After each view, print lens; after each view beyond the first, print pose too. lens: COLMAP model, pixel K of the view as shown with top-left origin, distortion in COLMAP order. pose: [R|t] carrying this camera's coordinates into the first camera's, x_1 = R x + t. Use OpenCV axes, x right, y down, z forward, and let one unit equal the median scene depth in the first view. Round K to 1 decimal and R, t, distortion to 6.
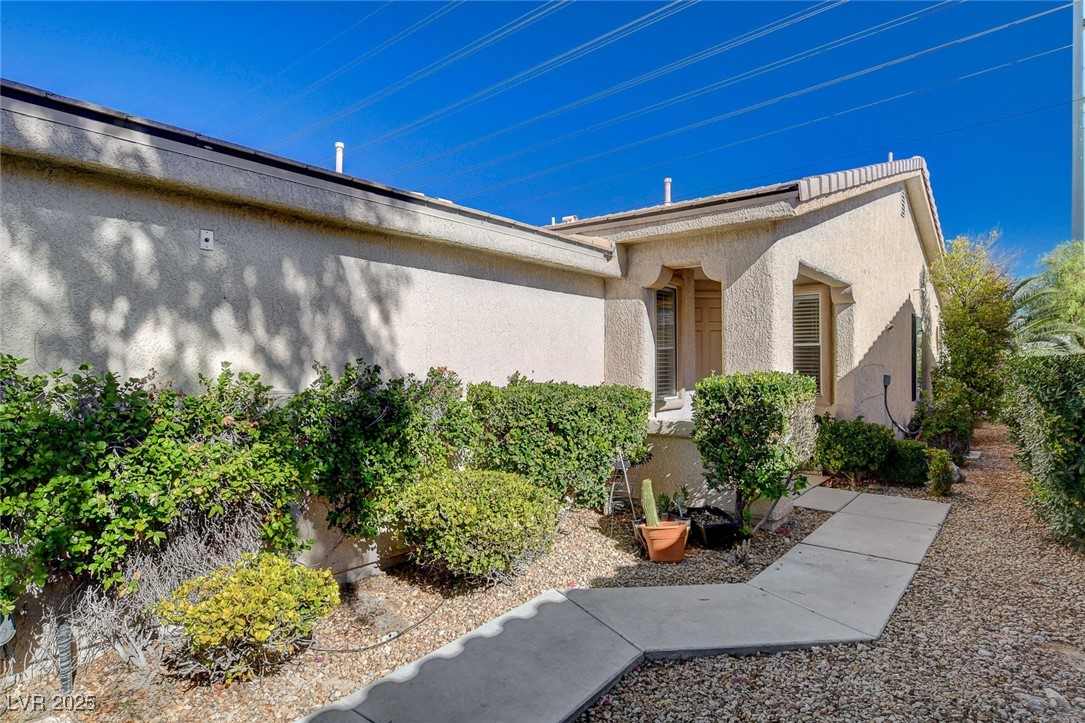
lens RADIAL K [[593.1, 0, 540.1], [0, 593.1, 367.6], [0, 0, 1]] dist [-0.002195, 0.000421]
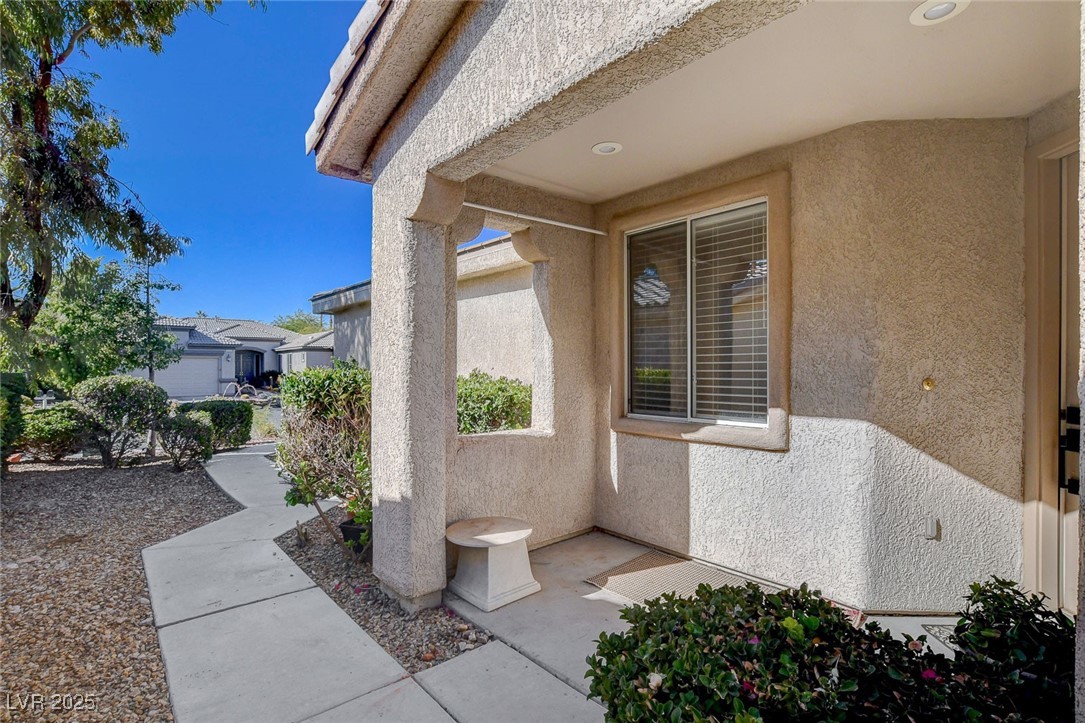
lens RADIAL K [[500.7, 0, 543.9], [0, 500.7, 367.2], [0, 0, 1]] dist [-0.019390, -0.000098]
pose [[-0.153161, 0.003081, -0.988197, 0.496220], [0.002117, 0.999994, 0.002790, 0.001772], [0.988199, -0.001665, -0.153166, 0.665716]]
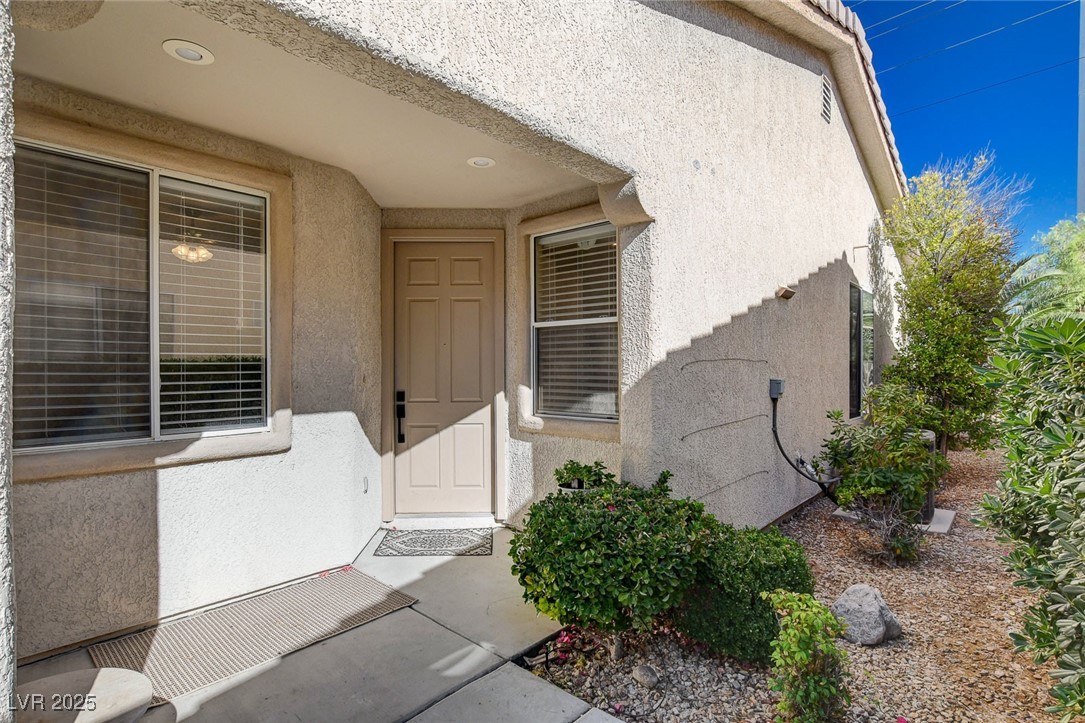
lens RADIAL K [[512.7, 0, 542.8], [0, 512.7, 368.0], [0, 0, 1]] dist [-0.016621, 0.000673]
pose [[0.997859, 0.003532, -0.065308, 0.337012], [-0.003260, 0.999986, 0.004265, 0.000584], [0.065322, -0.004043, 0.997856, 0.432096]]
